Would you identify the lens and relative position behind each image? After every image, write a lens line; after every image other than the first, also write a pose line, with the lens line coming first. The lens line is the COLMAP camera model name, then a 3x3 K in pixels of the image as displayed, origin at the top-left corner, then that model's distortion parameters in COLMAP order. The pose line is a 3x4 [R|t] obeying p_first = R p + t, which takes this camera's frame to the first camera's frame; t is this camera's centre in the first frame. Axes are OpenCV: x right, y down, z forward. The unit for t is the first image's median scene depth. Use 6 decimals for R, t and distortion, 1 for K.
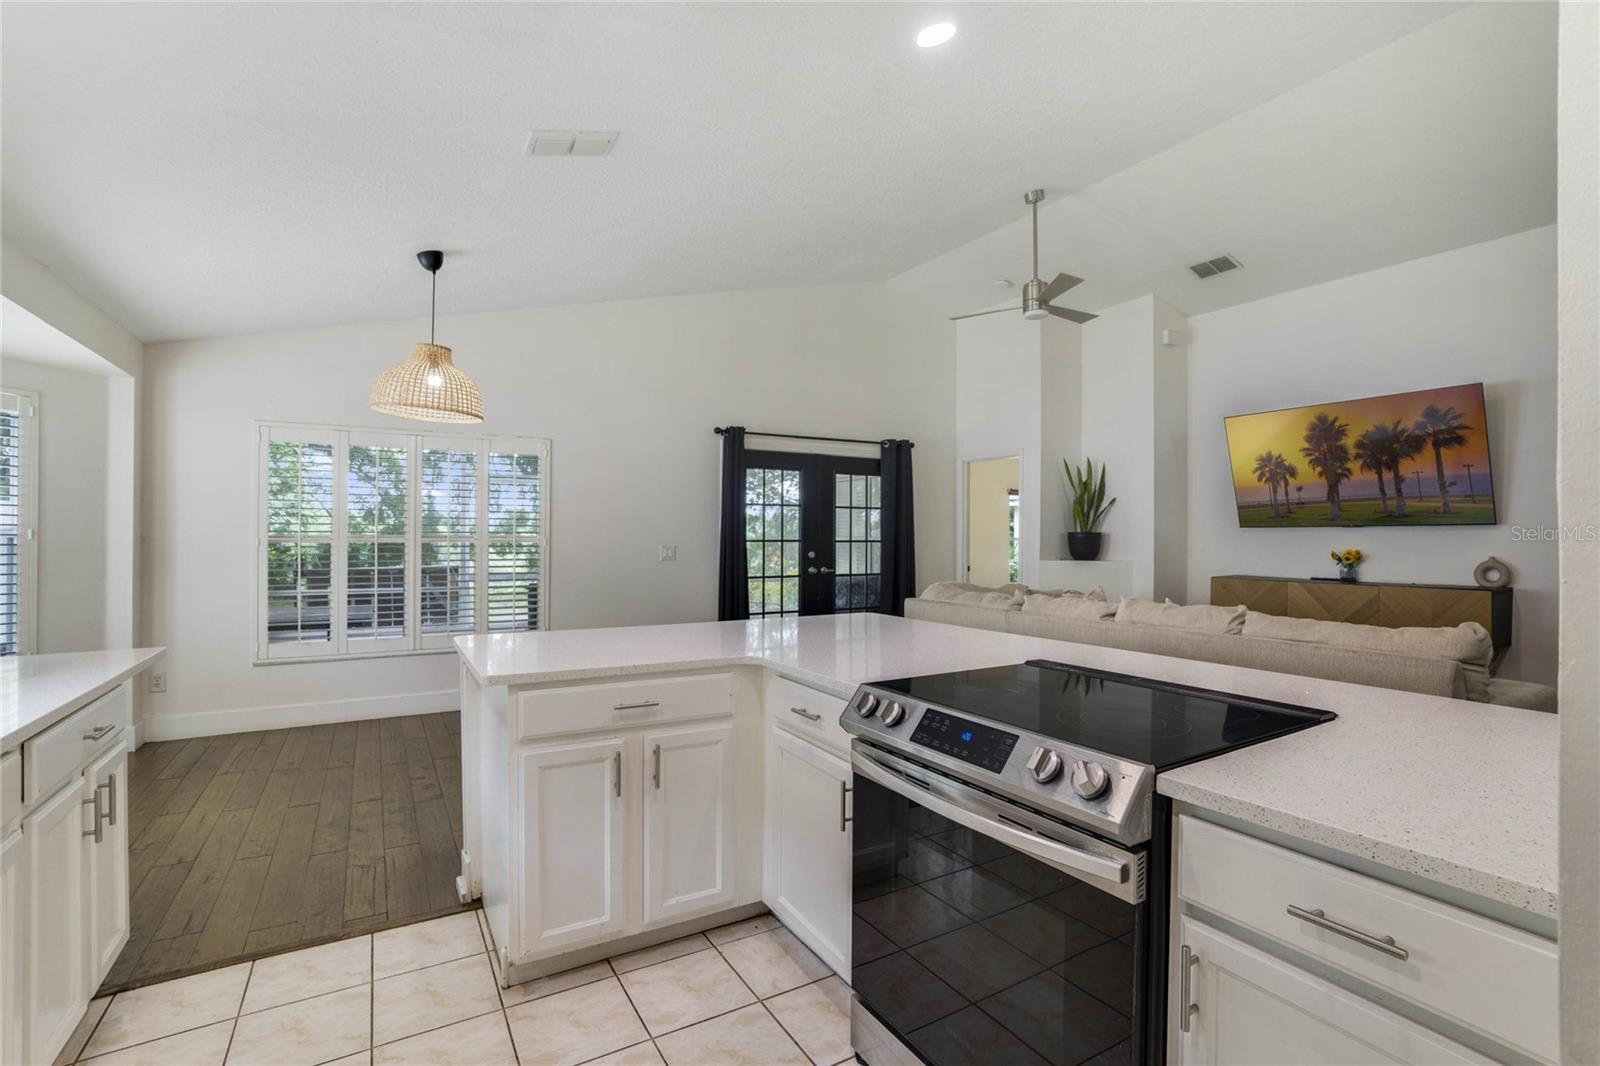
lens RADIAL K [[716.1, 0, 793.9], [0, 716.1, 532.1], [0, 0, 1]] dist [-0.054921, 0.022460]
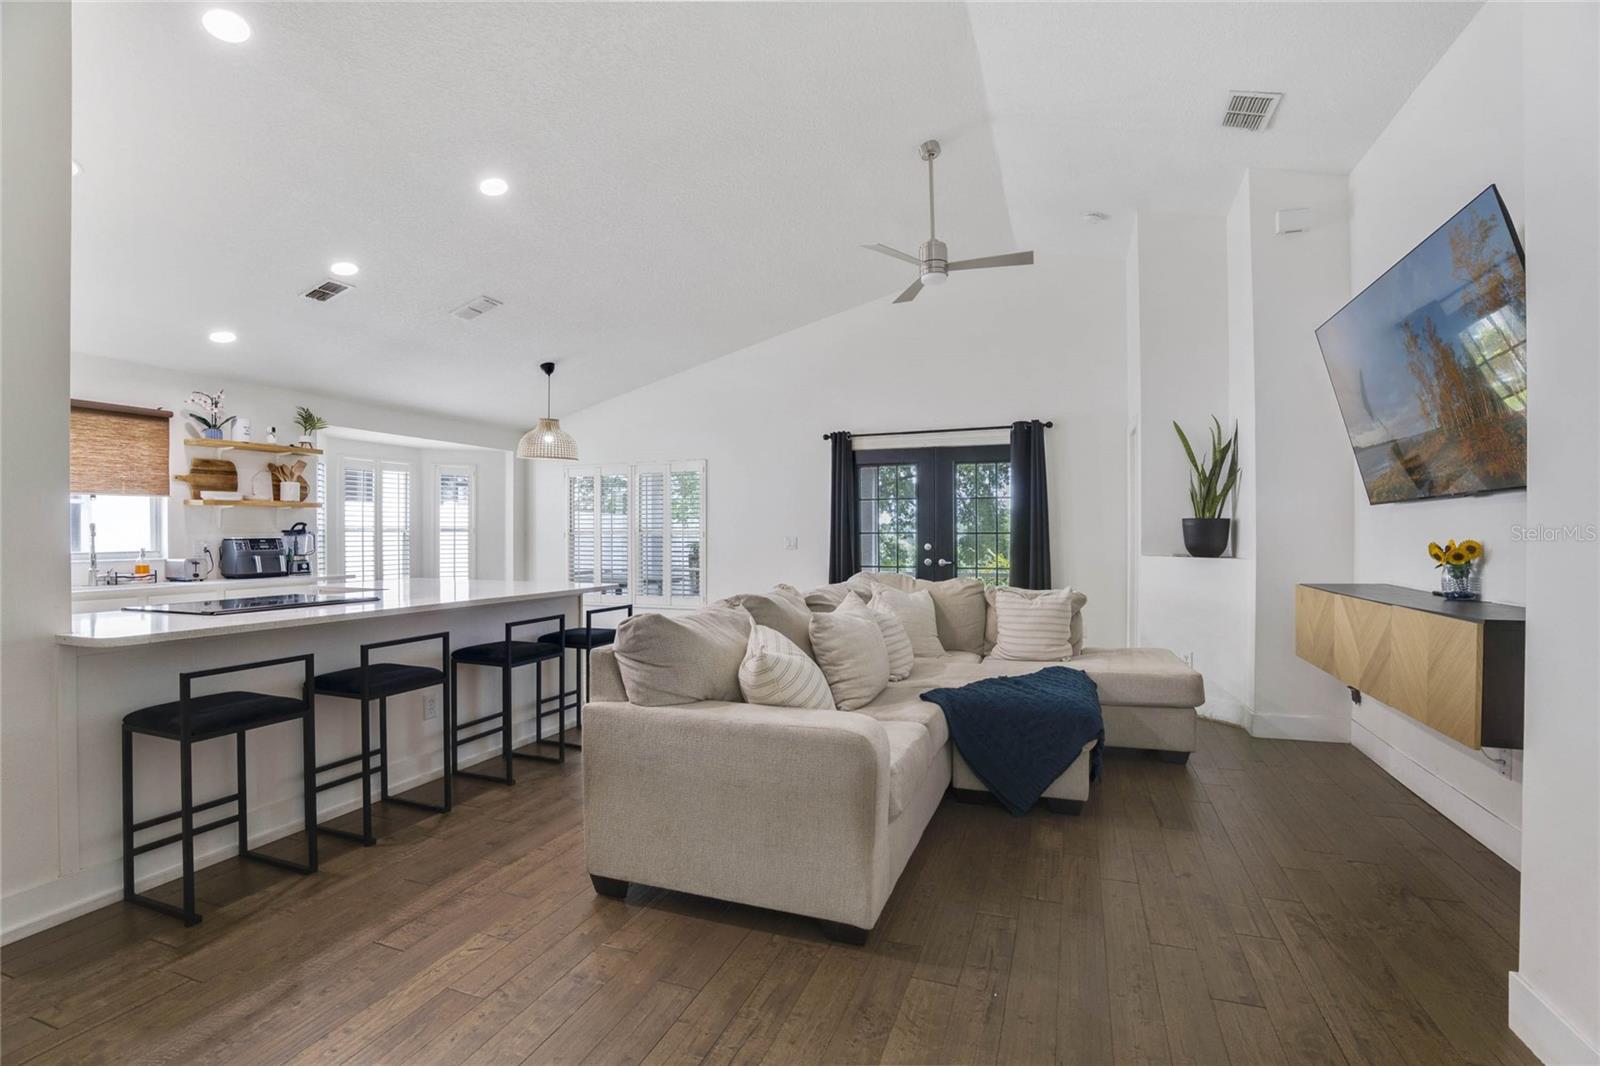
lens RADIAL K [[708.4, 0, 800.0], [0, 708.4, 533.0], [0, 0, 1]] dist [-0.047372, 0.001024]
pose [[0.635559, -0.007538, -0.772015, 1.657829], [0.010004, 0.999949, -0.001527, 0.028724], [0.771987, -0.006753, 0.635602, 0.534592]]
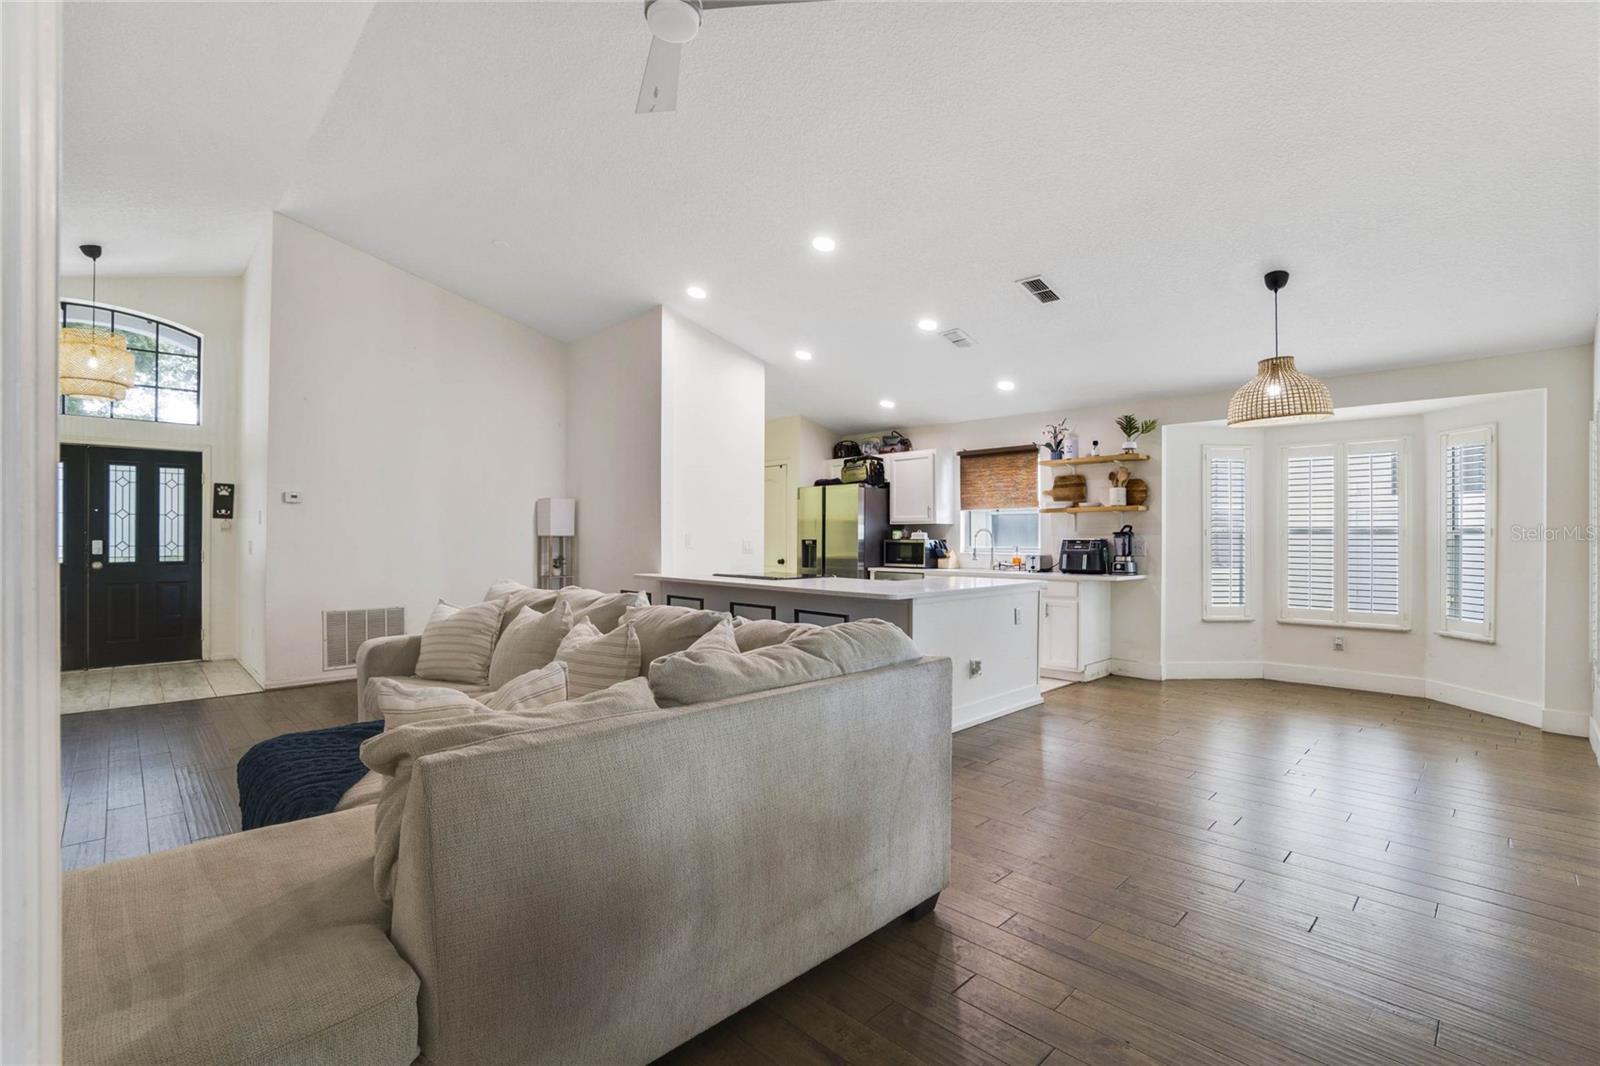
lens RADIAL K [[734.1, 0, 808.3], [0, 734.1, 534.5], [0, 0, 1]] dist [-0.066300, 0.024354]
pose [[-0.966274, -0.008903, -0.257362, 0.671366], [-0.007135, 0.999944, -0.007803, 0.032949], [0.257417, -0.005703, -0.966284, 2.619361]]
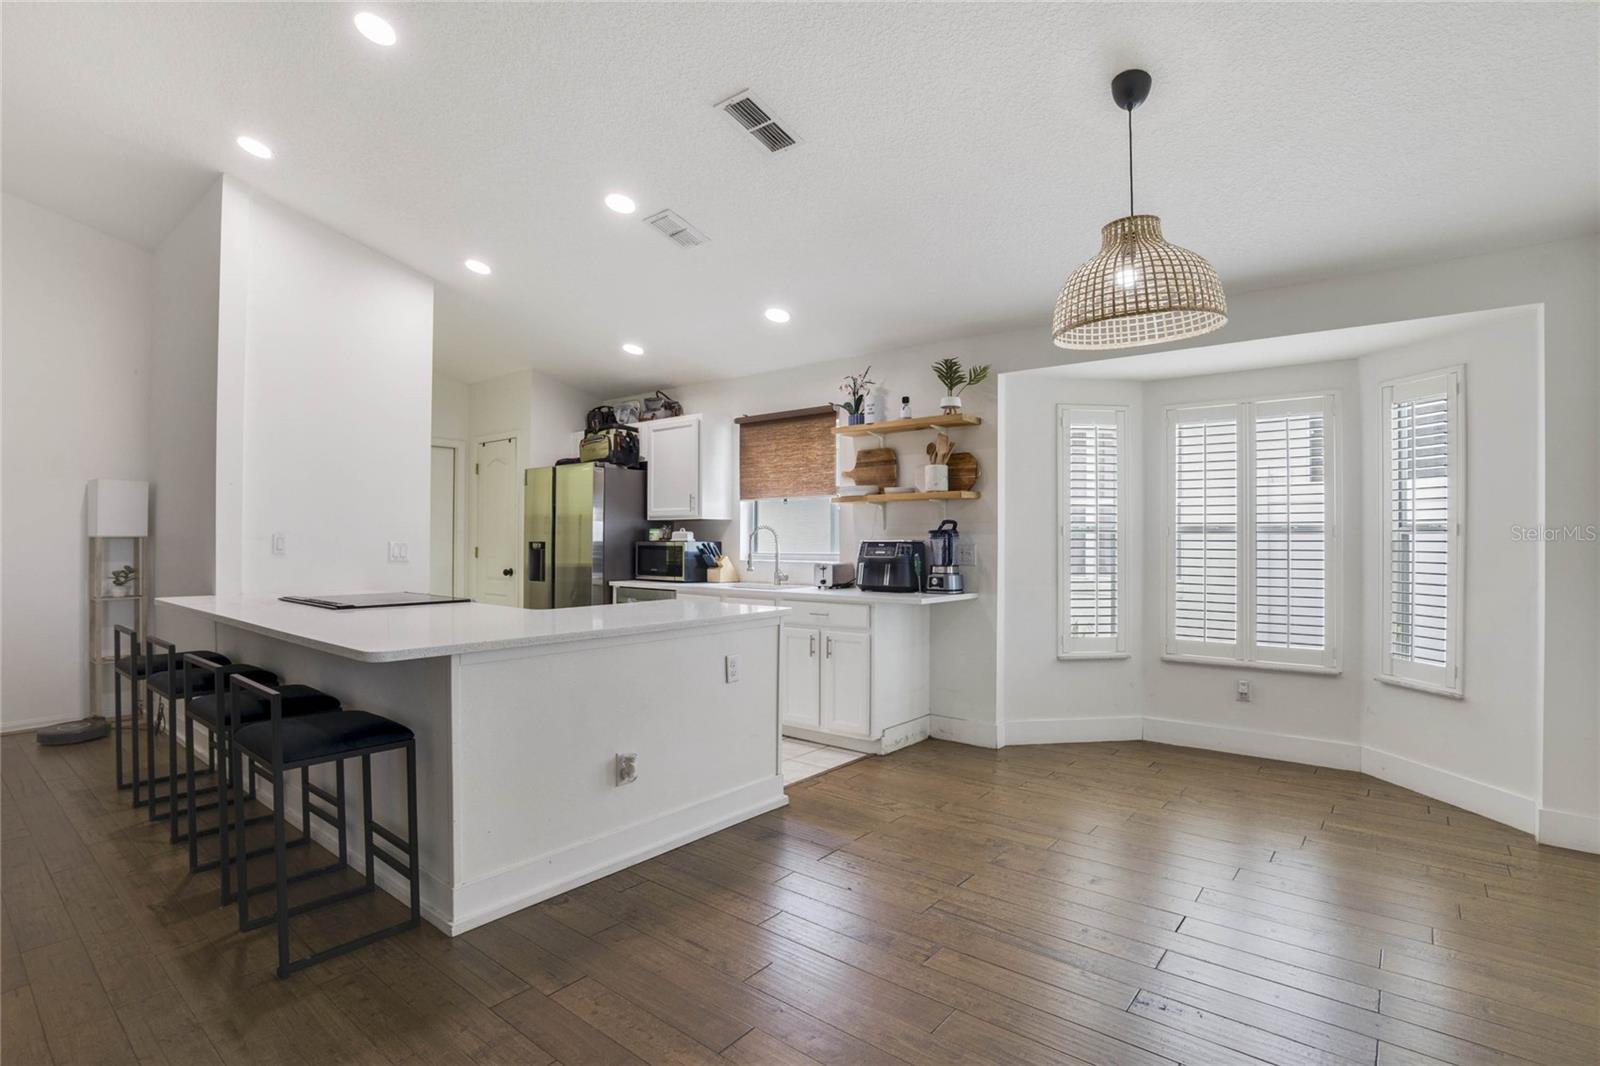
lens RADIAL K [[780.5, 0, 804.0], [0, 780.5, 532.2], [0, 0, 1]] dist [-0.068363, 0.025305]
pose [[-0.932891, -0.010570, -0.360004, 0.005170], [-0.006120, 0.999890, -0.013499, 0.028551], [0.360107, -0.010390, -0.932853, 2.114812]]
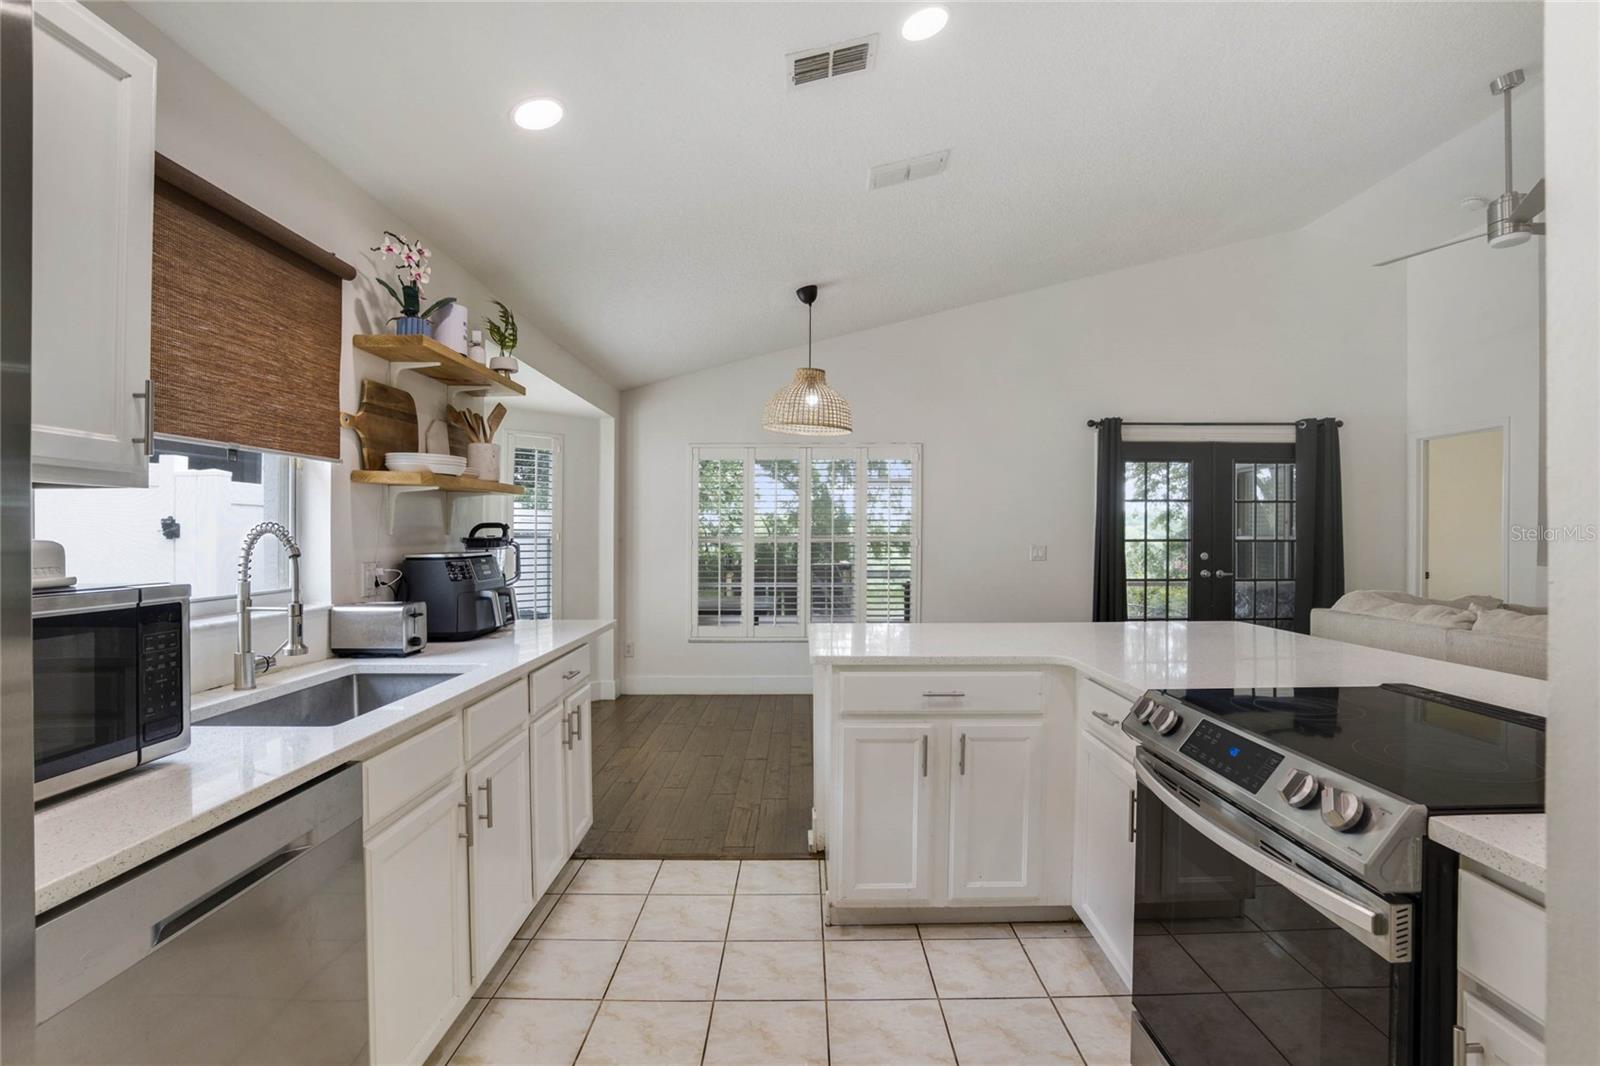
lens RADIAL K [[734.1, 0, 808.3], [0, 734.1, 534.5], [0, 0, 1]] dist [-0.066300, 0.024354]
pose [[0.866252, -0.006076, -0.499571, 0.112156], [0.007674, 0.999970, 0.001145, 0.000322], [0.499549, -0.004825, 0.866272, -0.037331]]
